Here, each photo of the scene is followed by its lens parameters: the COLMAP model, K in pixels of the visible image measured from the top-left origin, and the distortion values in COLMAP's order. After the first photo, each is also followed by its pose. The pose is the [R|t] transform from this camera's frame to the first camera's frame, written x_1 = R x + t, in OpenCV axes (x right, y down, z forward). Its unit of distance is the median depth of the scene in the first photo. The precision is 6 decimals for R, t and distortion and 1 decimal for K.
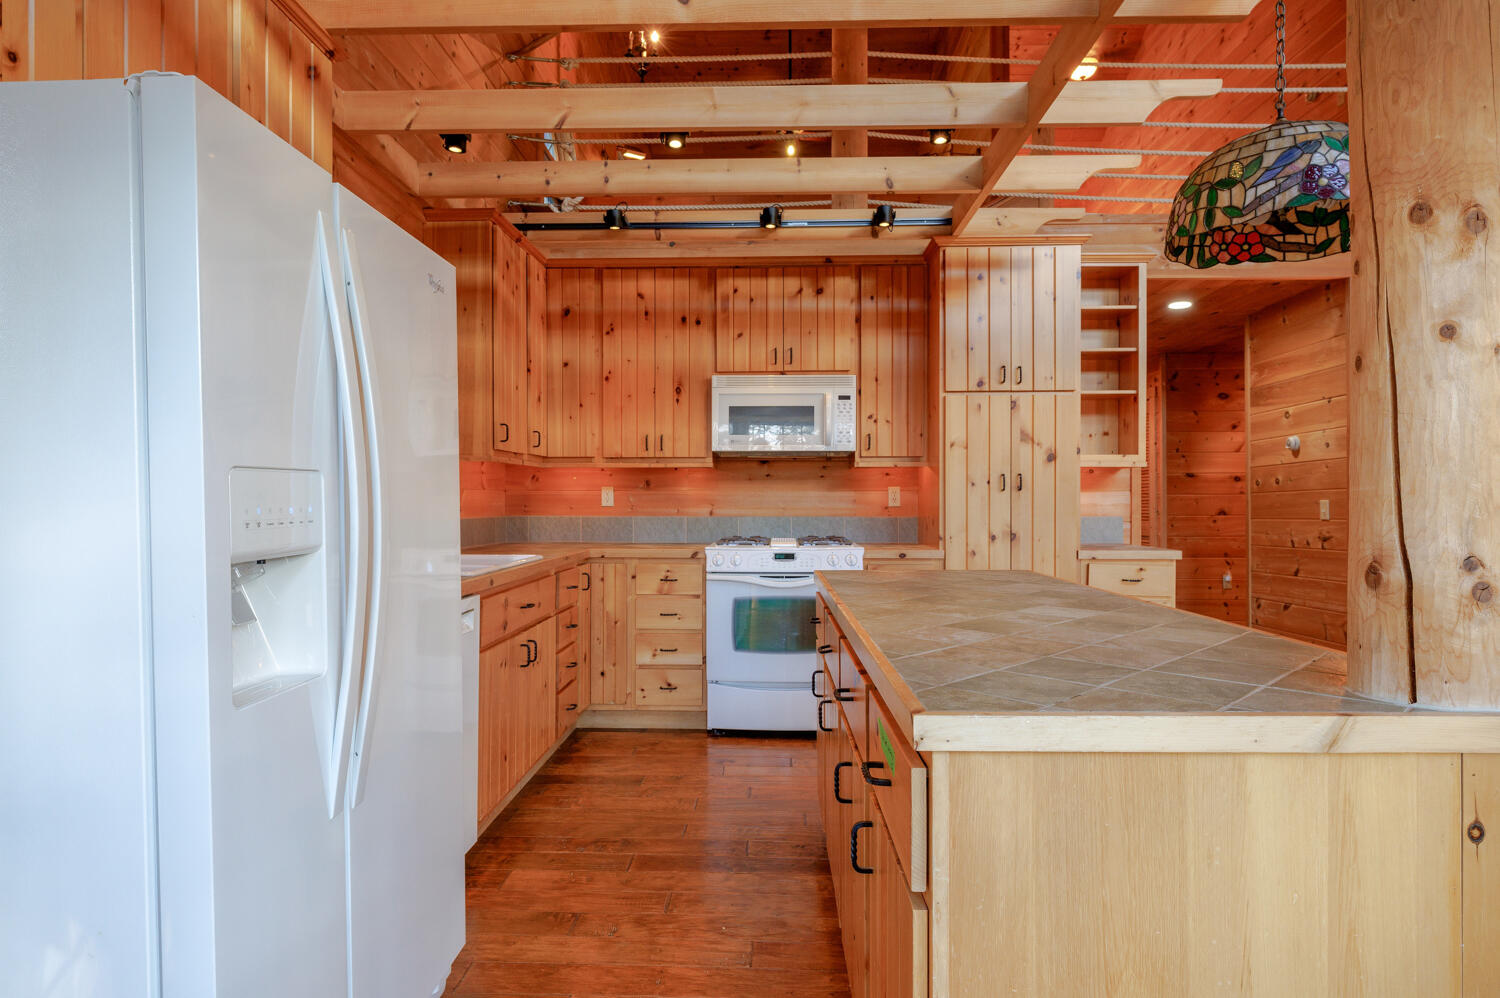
lens RADIAL K [[846.6, 0, 744.5], [0, 846.6, 506.2], [0, 0, 1]] dist [0.006006, 0.000851]
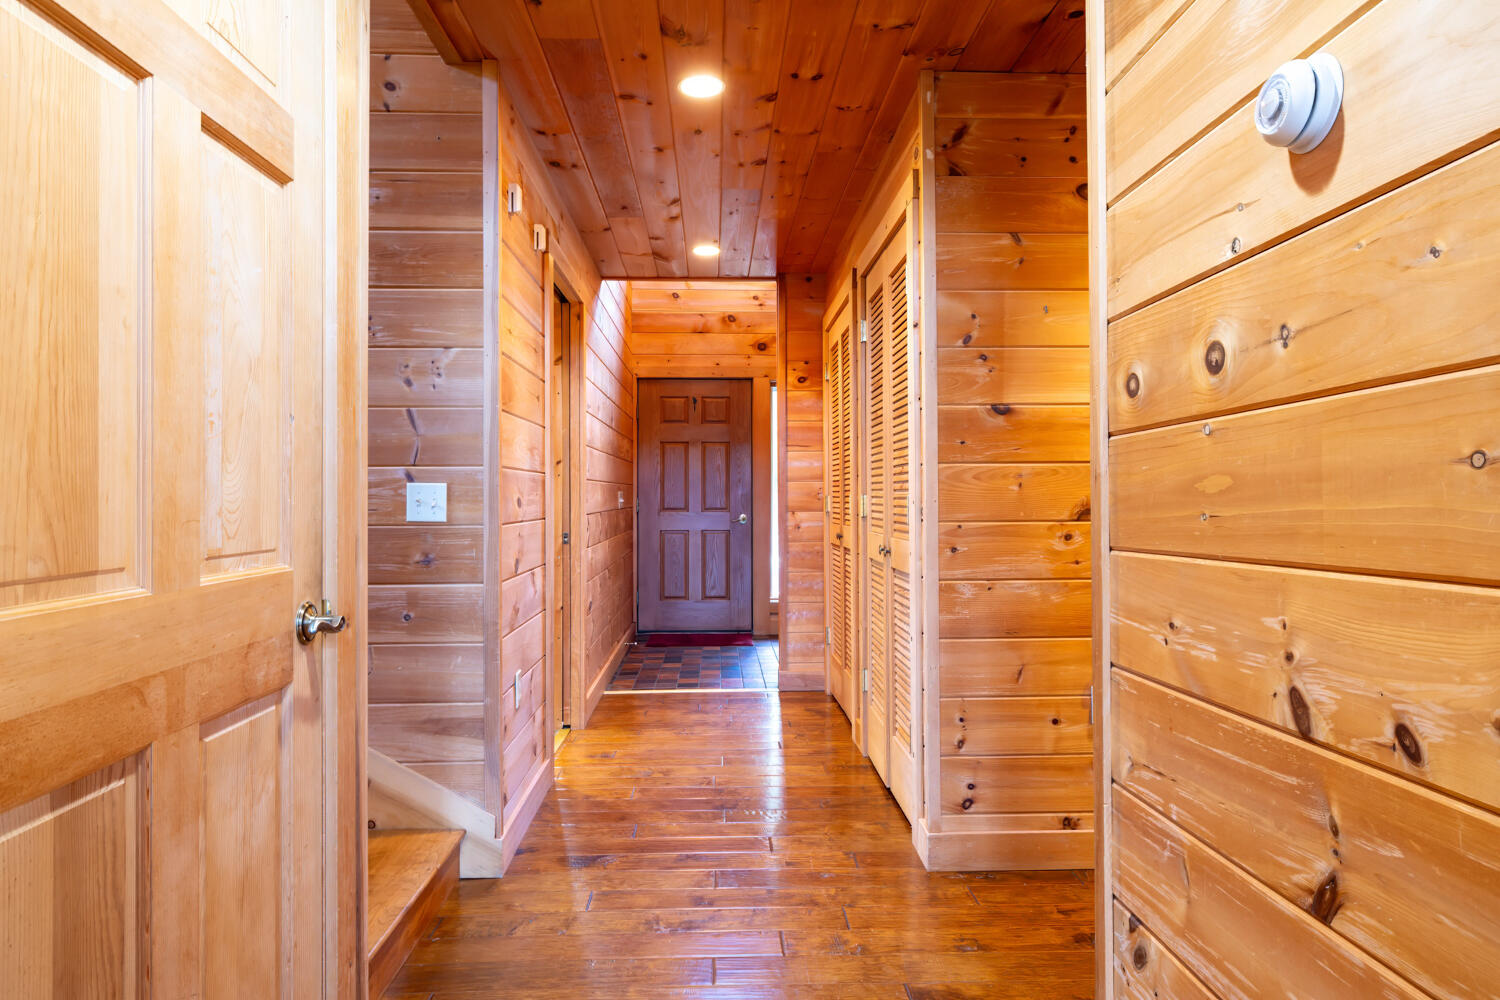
lens RADIAL K [[910.9, 0, 750.9], [0, 910.9, 495.3], [0, 0, 1]] dist [-0.000114, -0.001003]
pose [[0.998128, -0.004012, 0.061033, 0.460565], [0.004289, 0.999981, -0.004413, 0.001525], [-0.061014, 0.004667, 0.998126, 0.722678]]
